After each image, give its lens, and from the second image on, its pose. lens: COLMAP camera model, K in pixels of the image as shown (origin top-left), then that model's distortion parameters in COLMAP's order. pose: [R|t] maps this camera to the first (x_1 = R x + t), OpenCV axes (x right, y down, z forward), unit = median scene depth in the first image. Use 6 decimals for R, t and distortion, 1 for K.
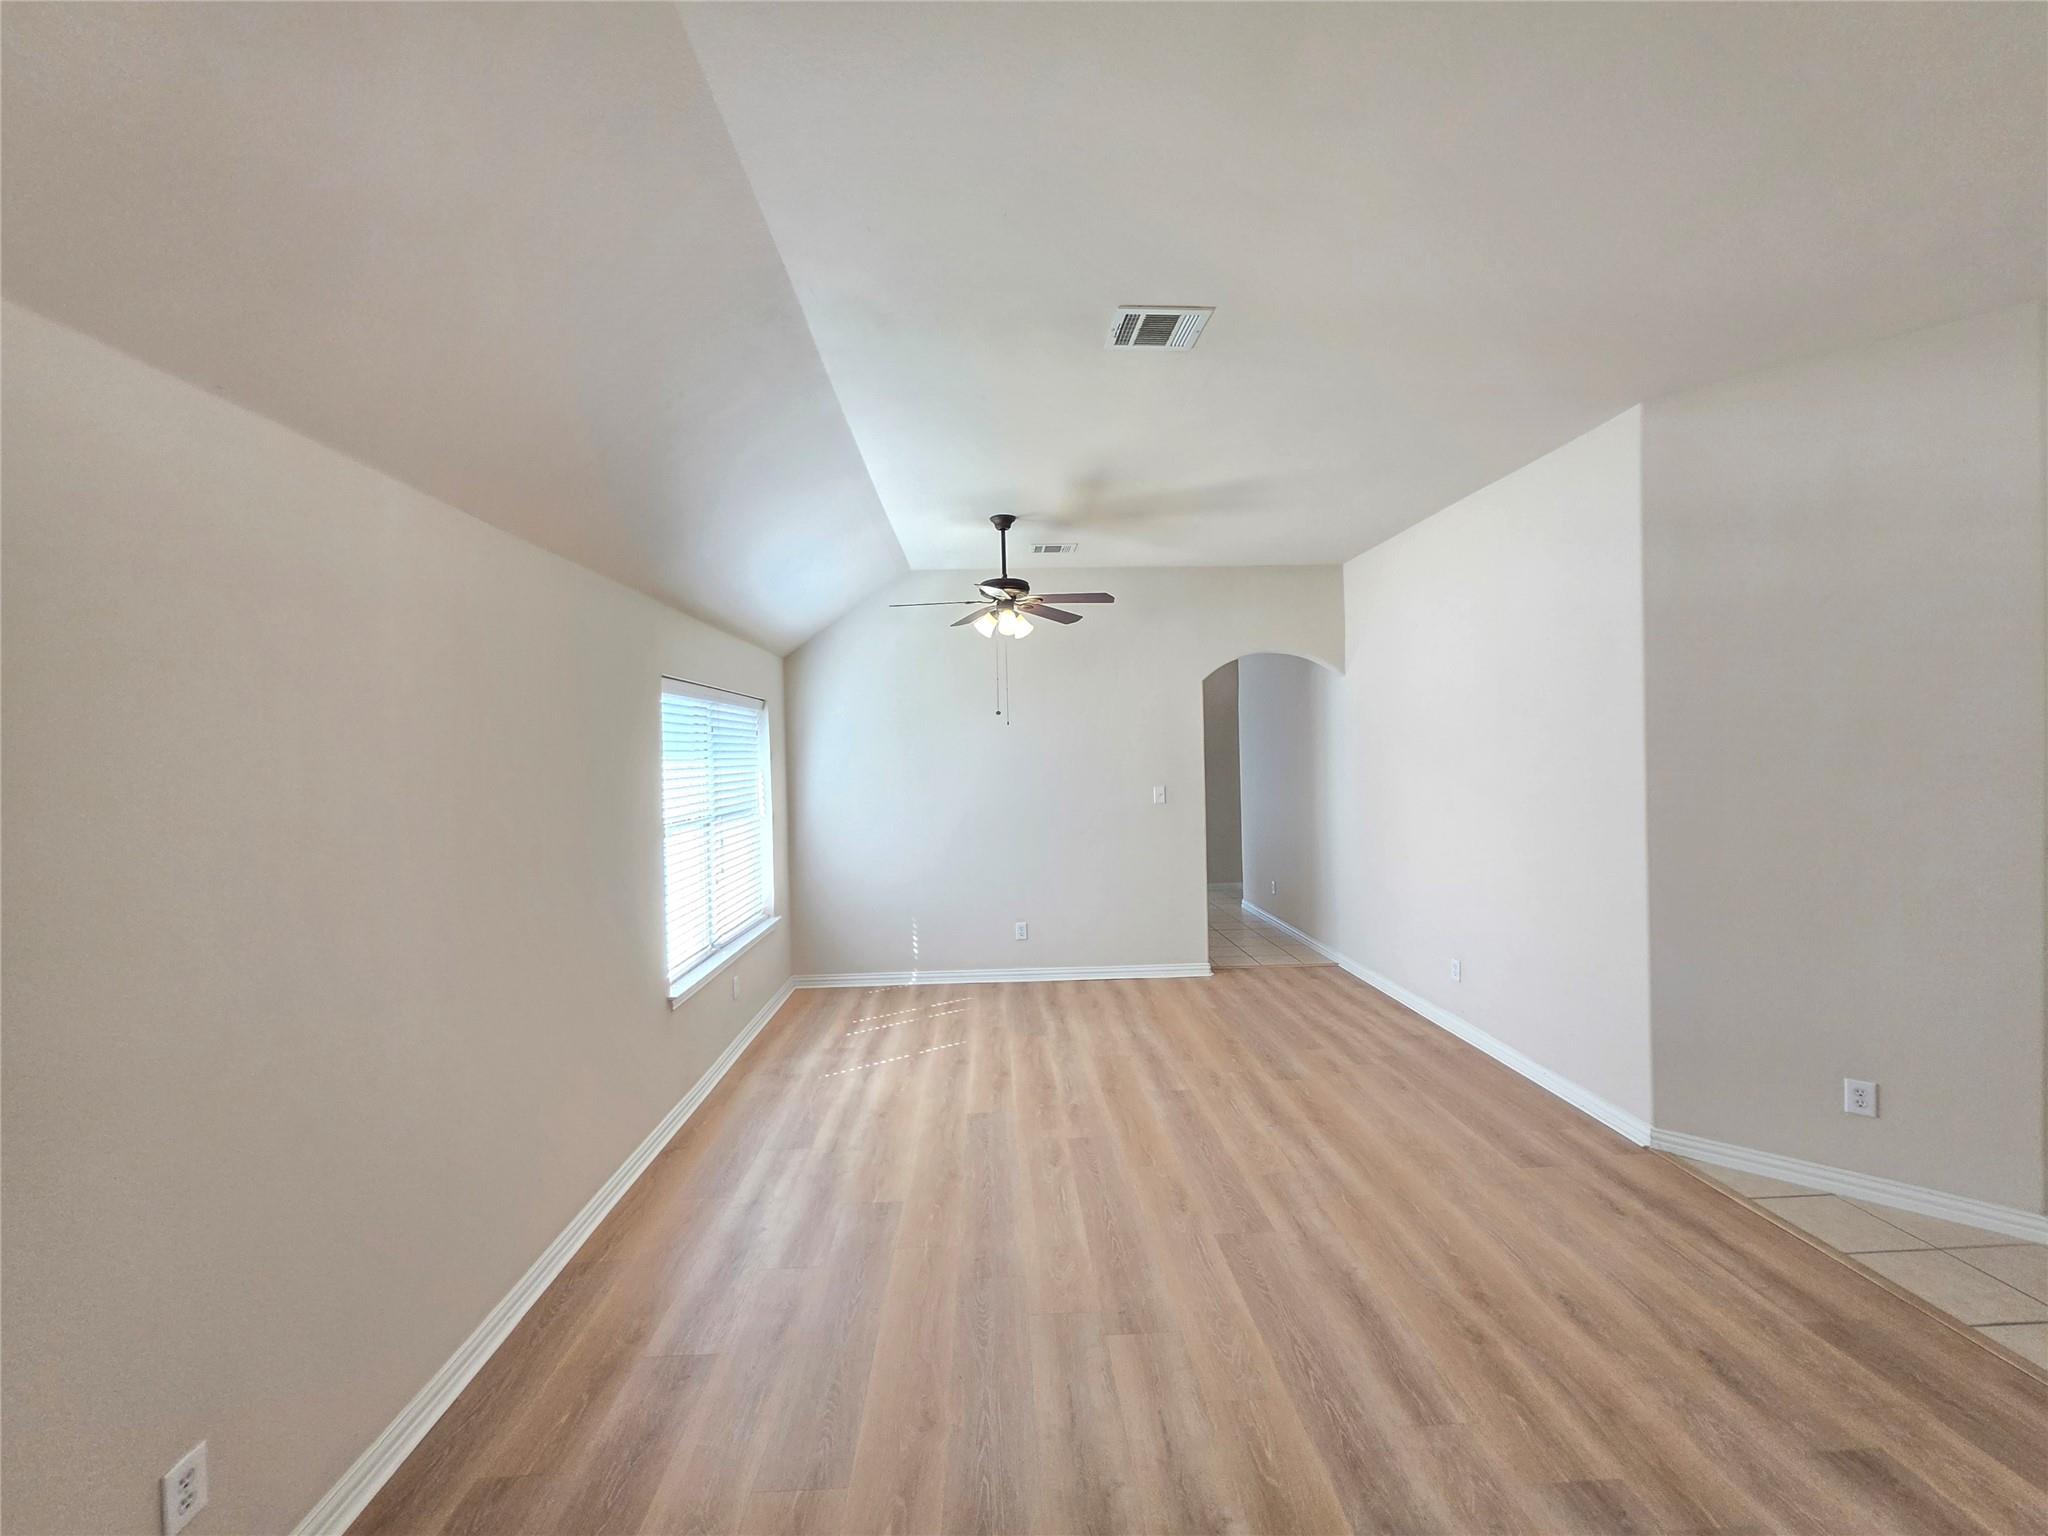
lens RADIAL K [[826.8, 0, 1012.7], [0, 826.8, 763.5], [0, 0, 1]] dist [0.003752, 0.000280]
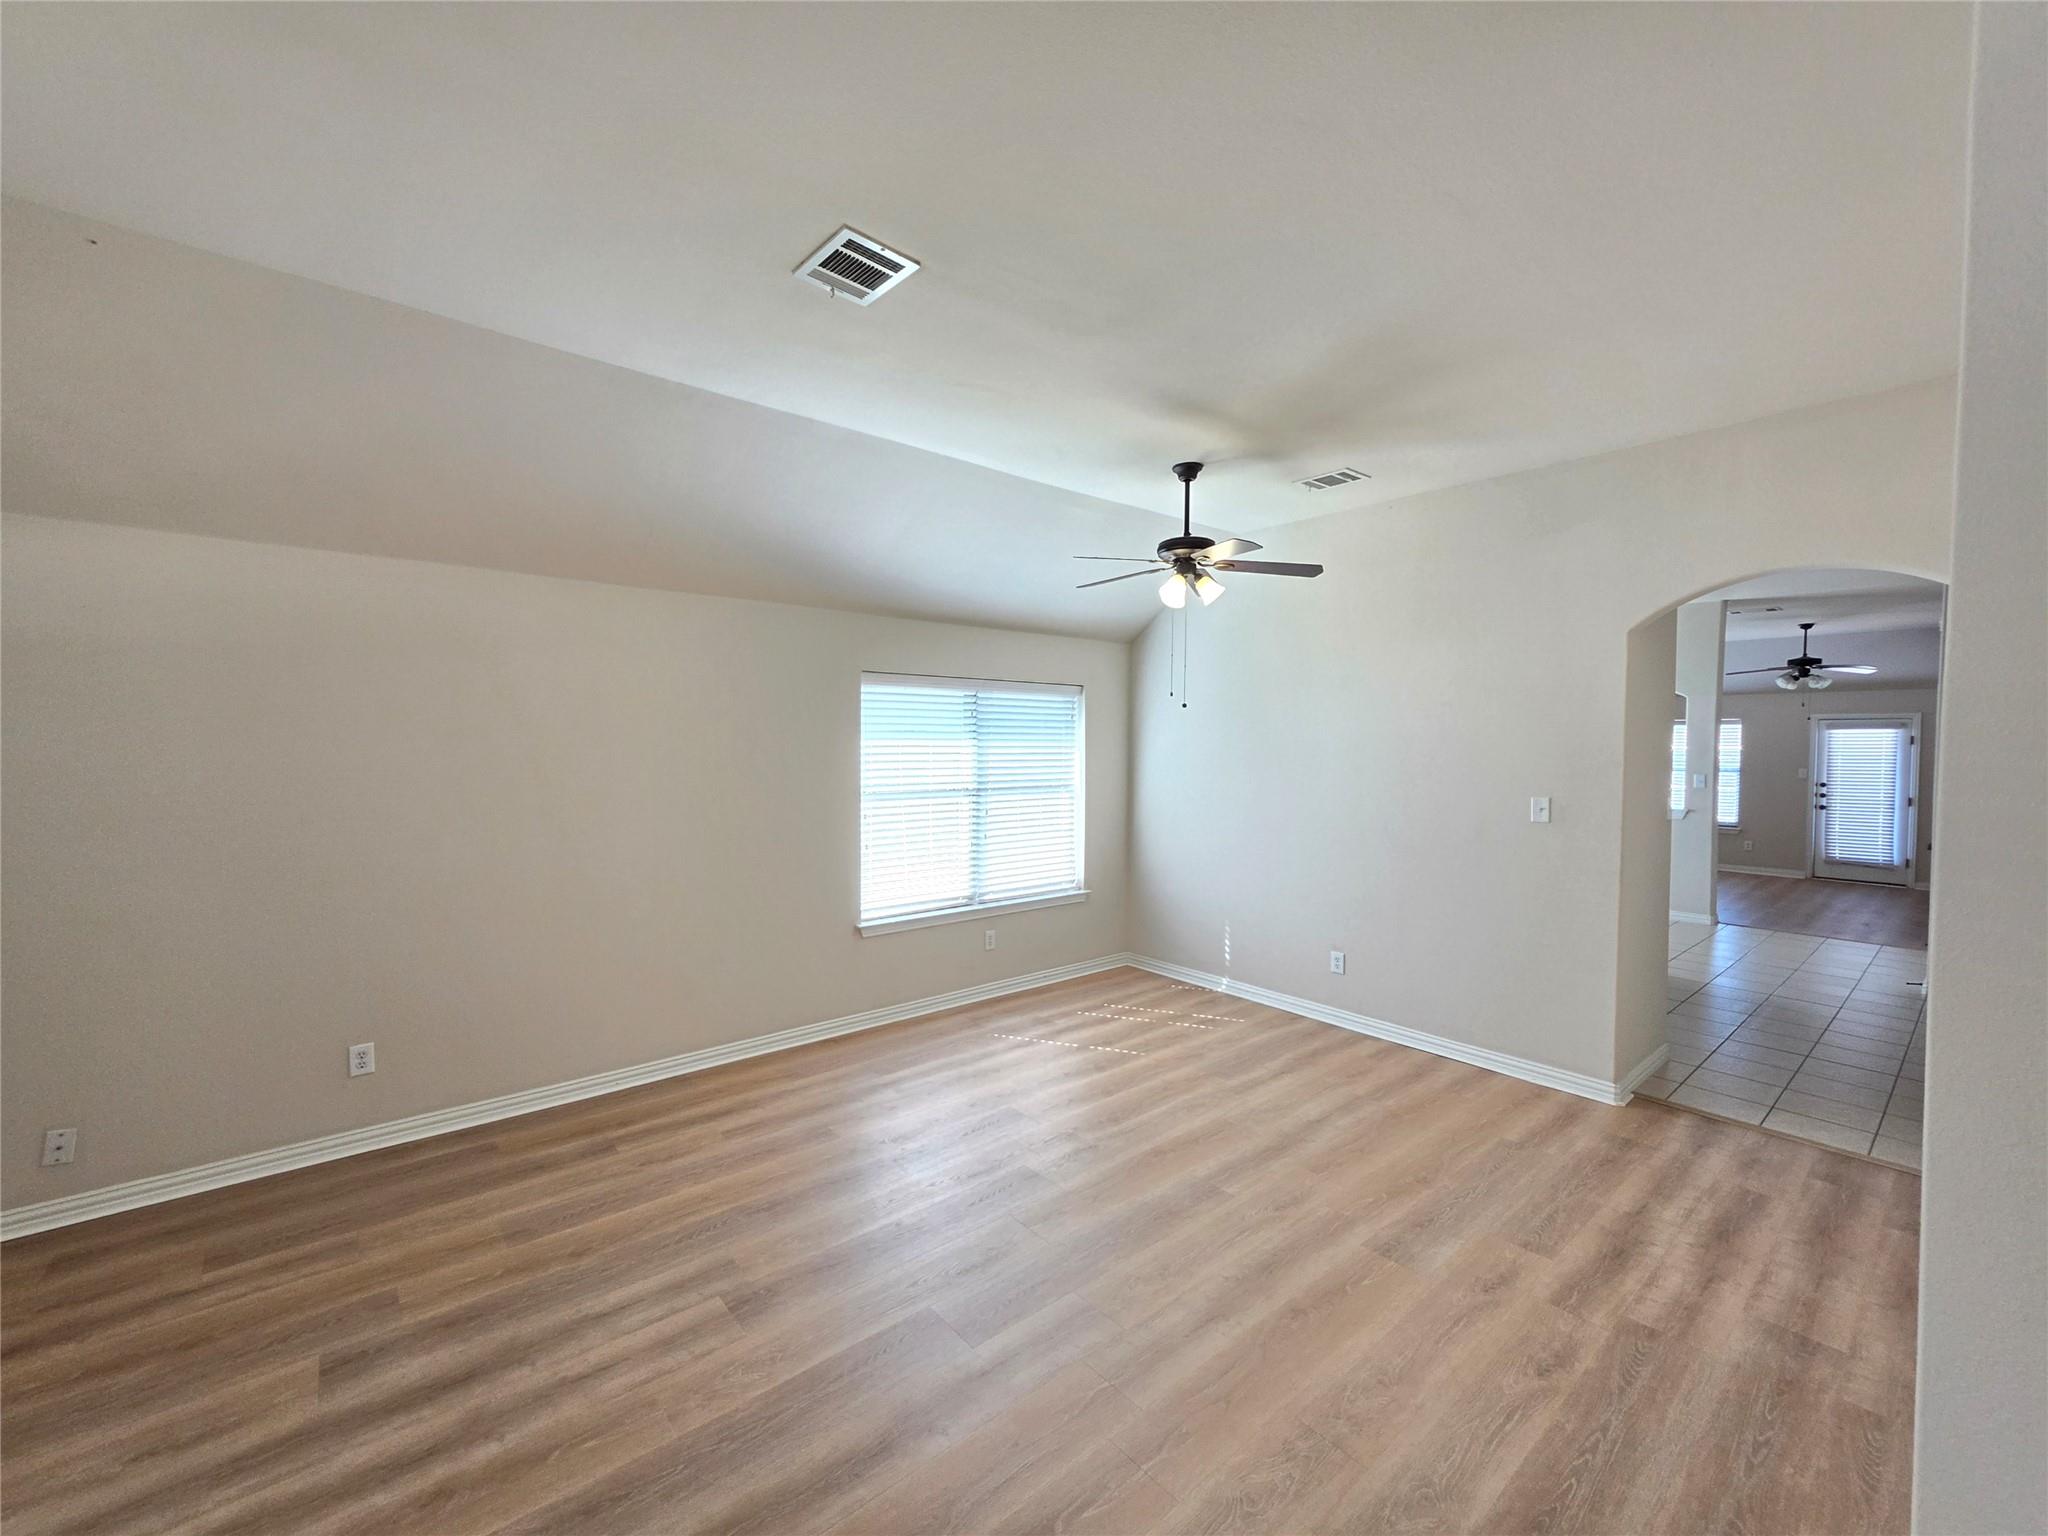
lens RADIAL K [[826.8, 0, 1018.6], [0, 826.8, 770.2], [0, 0, 1]] dist [0.003752, 0.000280]
pose [[0.610531, 0.053071, -0.790213, 0.567524], [-0.027971, 0.998575, 0.045454, -0.016108], [0.791499, -0.005648, 0.611145, 0.331560]]
